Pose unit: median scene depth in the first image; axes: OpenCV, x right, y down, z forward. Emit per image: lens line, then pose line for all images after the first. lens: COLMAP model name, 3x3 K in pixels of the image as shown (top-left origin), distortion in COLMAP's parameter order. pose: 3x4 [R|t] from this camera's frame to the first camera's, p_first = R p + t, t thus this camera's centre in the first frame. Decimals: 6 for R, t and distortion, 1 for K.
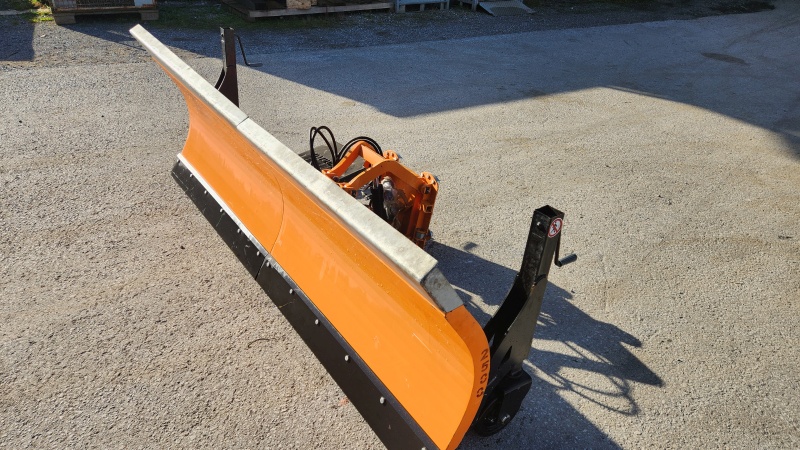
lens RADIAL K [[532.3, 0, 394.8], [0, 532.3, 224.8], [0, 0, 1]] dist [0.064394, -0.045254]
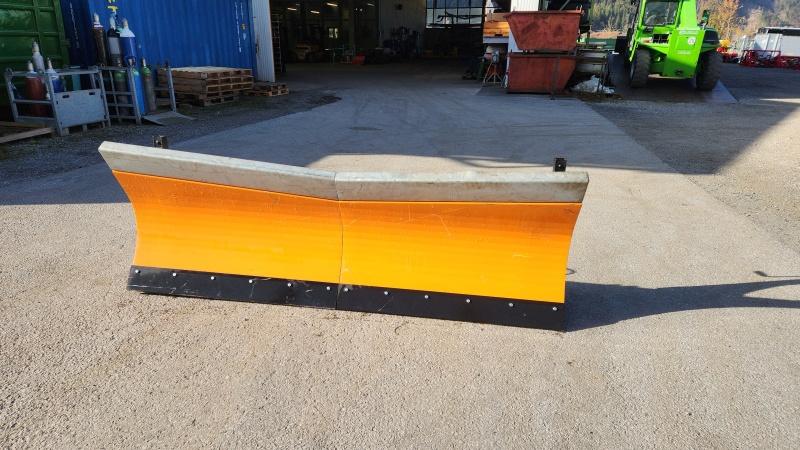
lens RADIAL K [[532.3, 0, 385.4], [0, 532.3, 225.0], [0, 0, 1]] dist [0.064394, -0.045254]
pose [[0.701393, -0.260546, 0.663449, -0.269745], [0.381081, 0.923670, -0.040137, 0.005082], [-0.602350, 0.280979, 0.747145, -0.010864]]
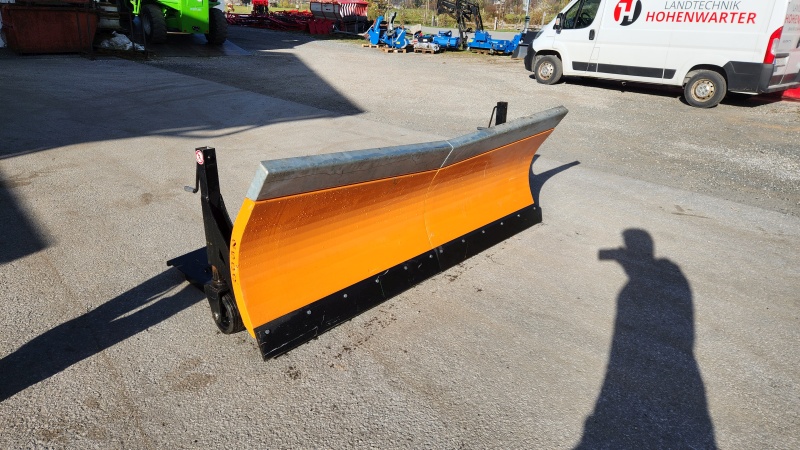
lens RADIAL K [[532.3, 0, 399.5], [0, 532.3, 224.7], [0, 0, 1]] dist [0.064394, -0.045254]
pose [[-0.223984, -0.406782, 0.885641, -0.384576], [0.458926, 0.757651, 0.464060, -0.182089], [-0.859778, 0.510385, 0.016981, 0.290070]]
